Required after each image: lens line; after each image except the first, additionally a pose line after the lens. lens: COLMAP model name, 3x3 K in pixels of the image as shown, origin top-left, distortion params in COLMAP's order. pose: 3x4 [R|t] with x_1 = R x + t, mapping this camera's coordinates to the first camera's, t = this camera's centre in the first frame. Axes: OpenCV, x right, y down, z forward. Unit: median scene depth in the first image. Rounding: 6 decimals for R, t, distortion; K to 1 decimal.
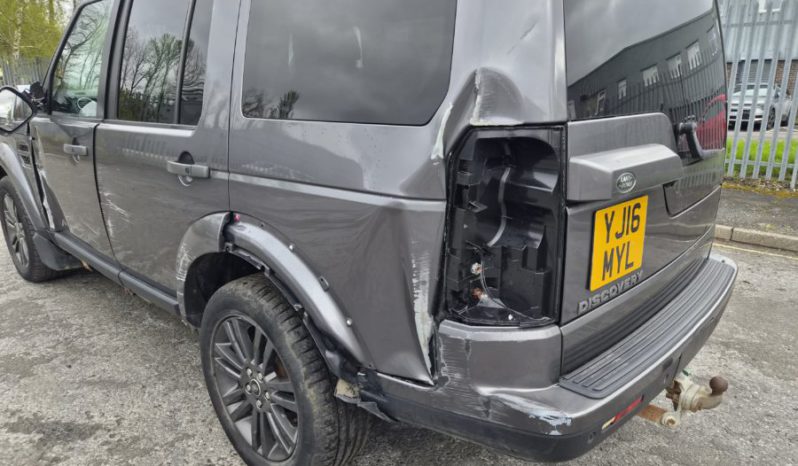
lens RADIAL K [[536.5, 0, 407.5], [0, 536.5, 241.6], [0, 0, 1]] dist [0.064710, -0.047257]
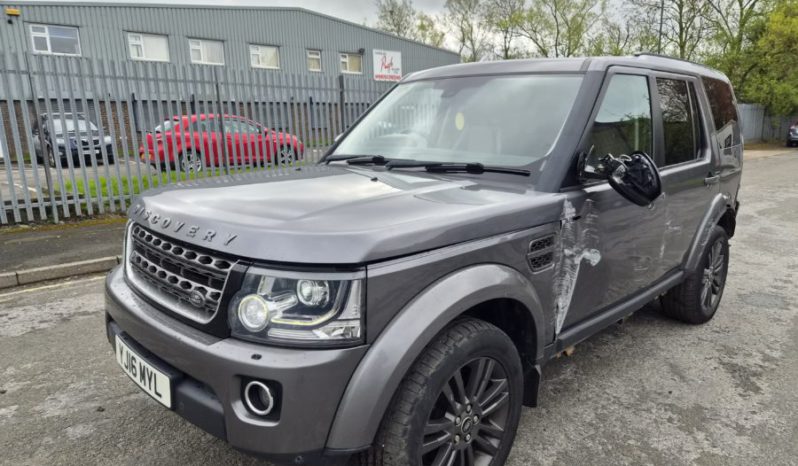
lens RADIAL K [[536.5, 0, 400.6], [0, 536.5, 233.0], [0, 0, 1]] dist [0.064710, -0.047257]
pose [[0.041795, -0.208423, 0.977145, -2.505537], [0.283079, 0.940395, 0.188476, -0.665724], [-0.958185, 0.268732, 0.098304, 2.010871]]
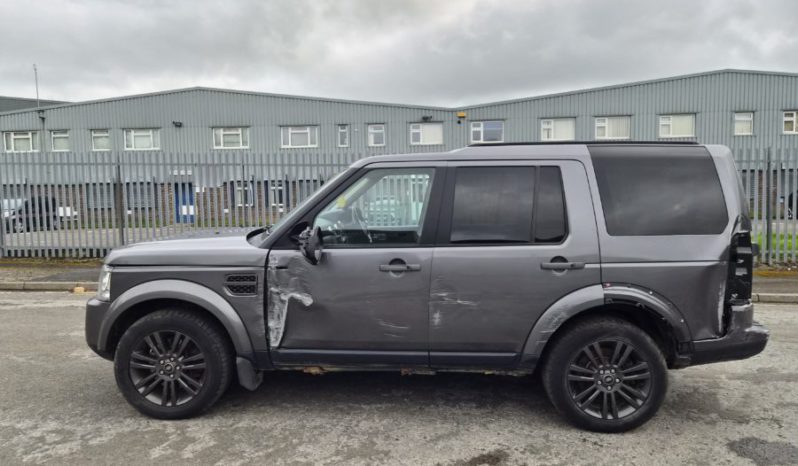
lens RADIAL K [[536.5, 0, 389.9], [0, 536.5, 233.0], [0, 0, 1]] dist [0.064710, -0.047257]
pose [[0.775999, -0.055598, 0.628279, -2.099641], [0.183163, 0.973046, -0.140121, -0.096548], [-0.603553, 0.223811, 0.765266, -0.080268]]
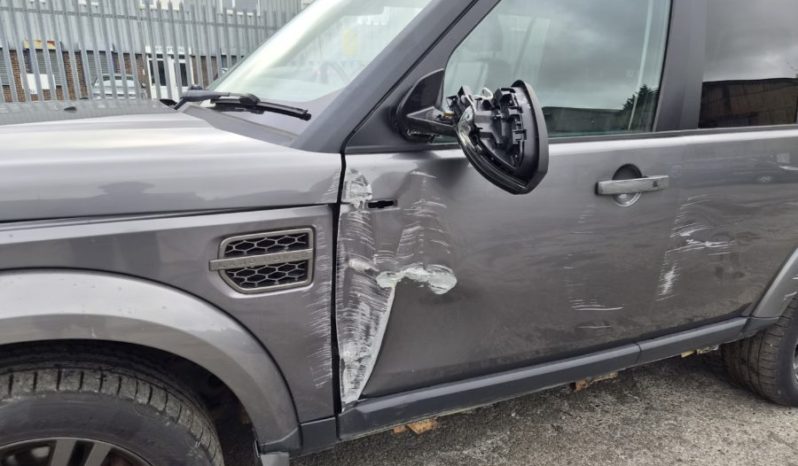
lens RADIAL K [[536.5, 0, 385.8], [0, 536.5, 244.1], [0, 0, 1]] dist [0.064710, -0.047257]
pose [[0.388589, -0.257911, 0.884579, -1.814147], [0.237333, 0.955650, 0.174374, -0.396521], [-0.890321, 0.142180, 0.432566, 1.403834]]
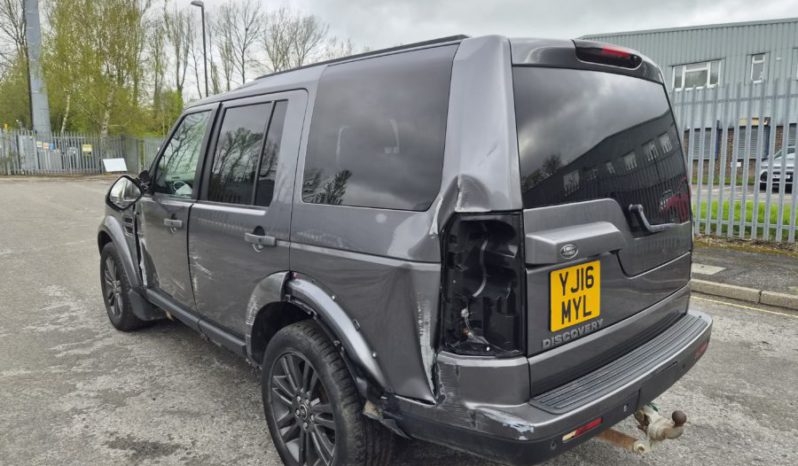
lens RADIAL K [[536.5, 0, 402.4], [0, 536.5, 226.3], [0, 0, 1]] dist [0.064710, -0.047257]
pose [[0.995241, -0.003537, -0.097379, 0.076614], [-0.010232, 0.990023, -0.140535, 0.018705], [0.096904, 0.140863, 0.985275, -0.292894]]
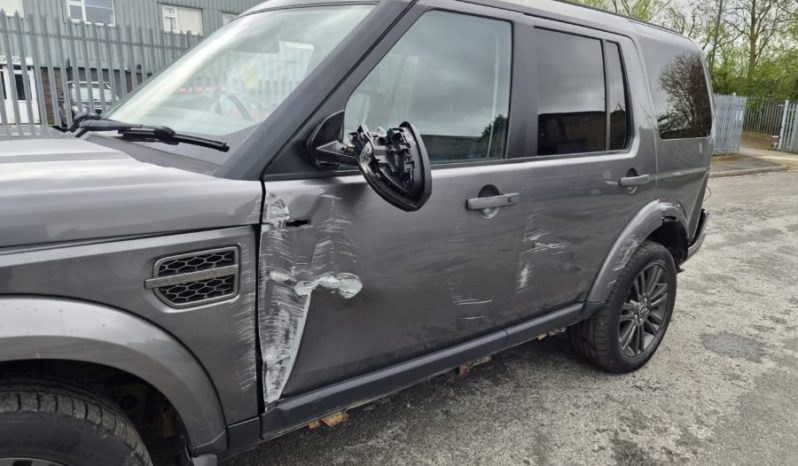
lens RADIAL K [[536.5, 0, 397.7], [0, 536.5, 228.5], [0, 0, 1]] dist [0.064710, -0.047257]
pose [[0.149089, -0.216545, 0.964822, -1.955601], [0.237483, 0.955010, 0.177646, -0.427685], [-0.959882, 0.202644, 0.193807, 1.400650]]
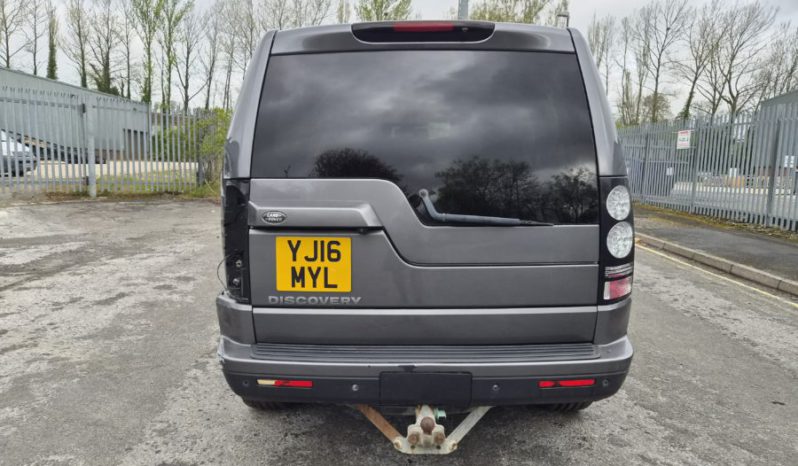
lens RADIAL K [[536.5, 0, 392.9], [0, 536.5, 236.1], [0, 0, 1]] dist [0.064710, -0.047257]
pose [[0.671409, 0.100881, -0.734188, 1.229155], [-0.208479, 0.976394, -0.056491, -0.028763], [0.711158, 0.190991, 0.676592, 0.138181]]
